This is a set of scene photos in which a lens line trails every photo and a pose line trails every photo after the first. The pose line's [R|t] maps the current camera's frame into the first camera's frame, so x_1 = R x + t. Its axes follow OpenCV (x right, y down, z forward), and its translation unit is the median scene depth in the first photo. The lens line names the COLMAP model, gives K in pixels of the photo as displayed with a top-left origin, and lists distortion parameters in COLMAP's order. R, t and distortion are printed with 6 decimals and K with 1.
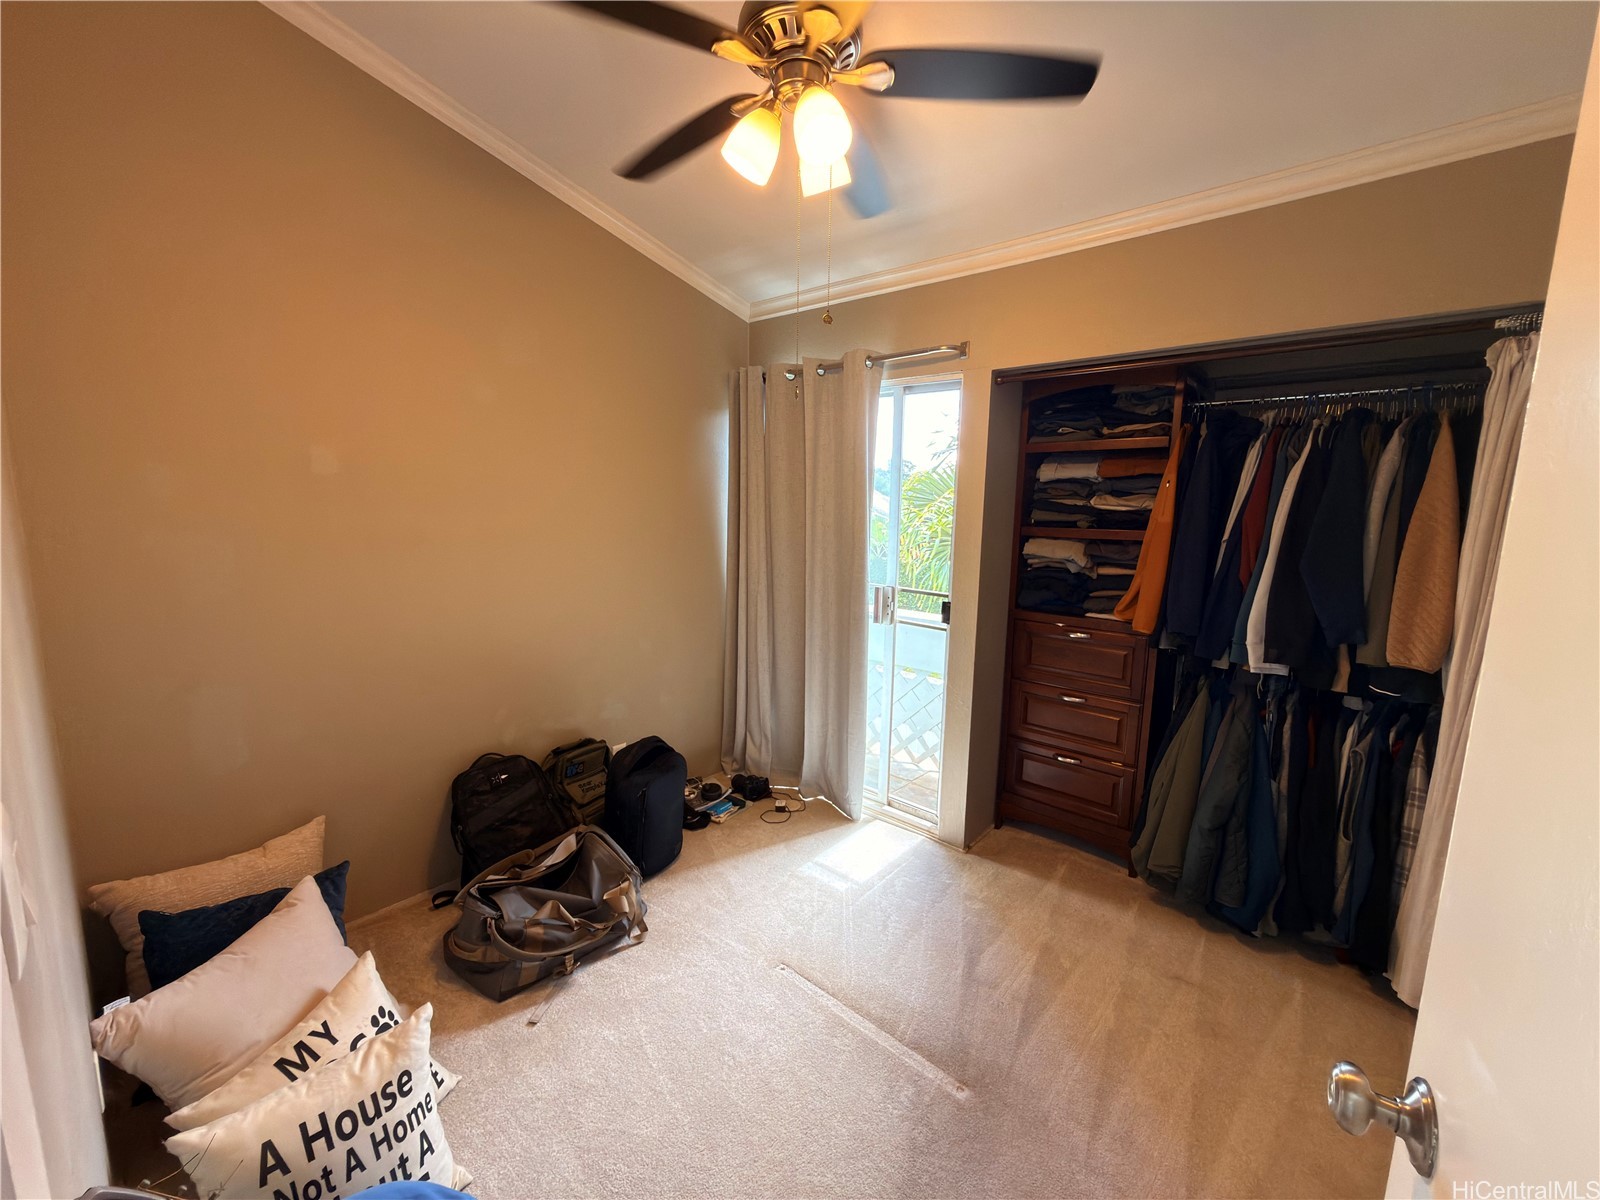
lens RADIAL K [[636.4, 0, 795.7], [0, 636.4, 595.5], [0, 0, 1]] dist [0.000483, -0.000456]
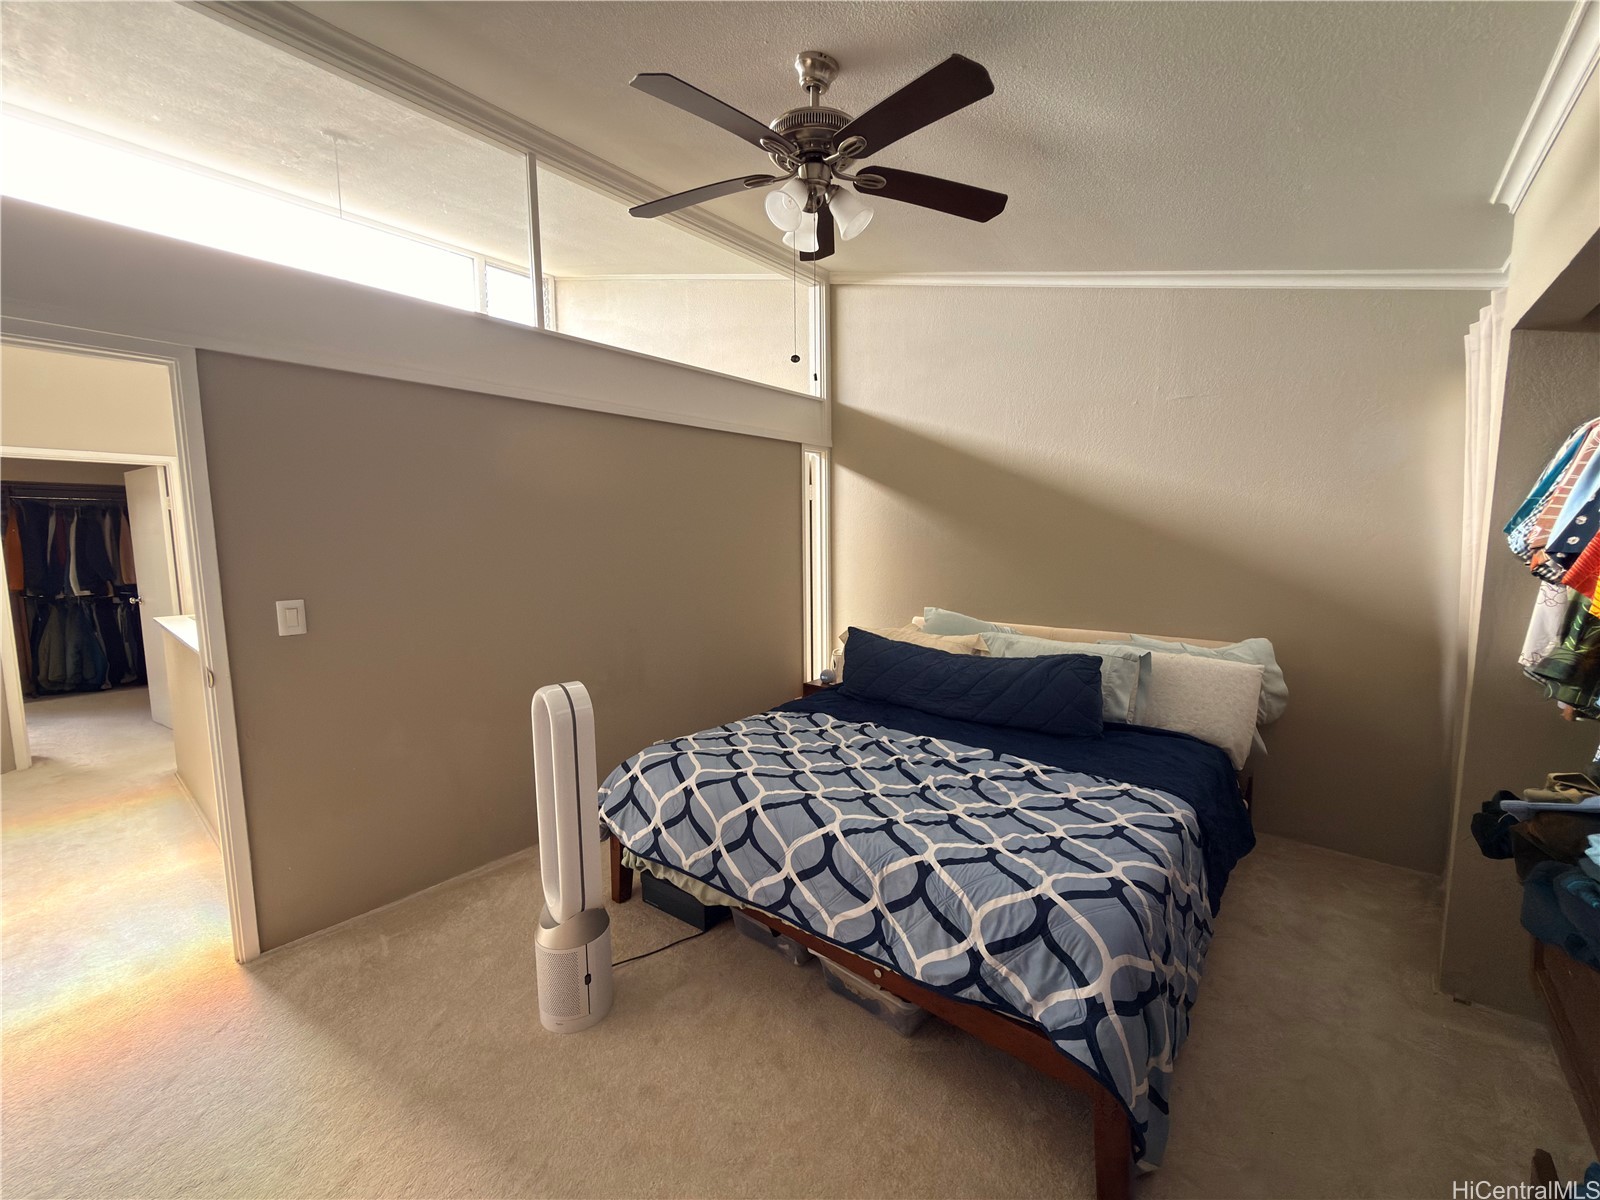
lens RADIAL K [[636.4, 0, 798.6], [0, 636.4, 599.5], [0, 0, 1]] dist [0.000483, -0.000456]
pose [[-0.008493, -0.111557, 0.993722, -2.143280], [0.162220, 0.980440, 0.111452, 0.345286], [-0.986718, 0.162148, 0.009770, -2.215939]]
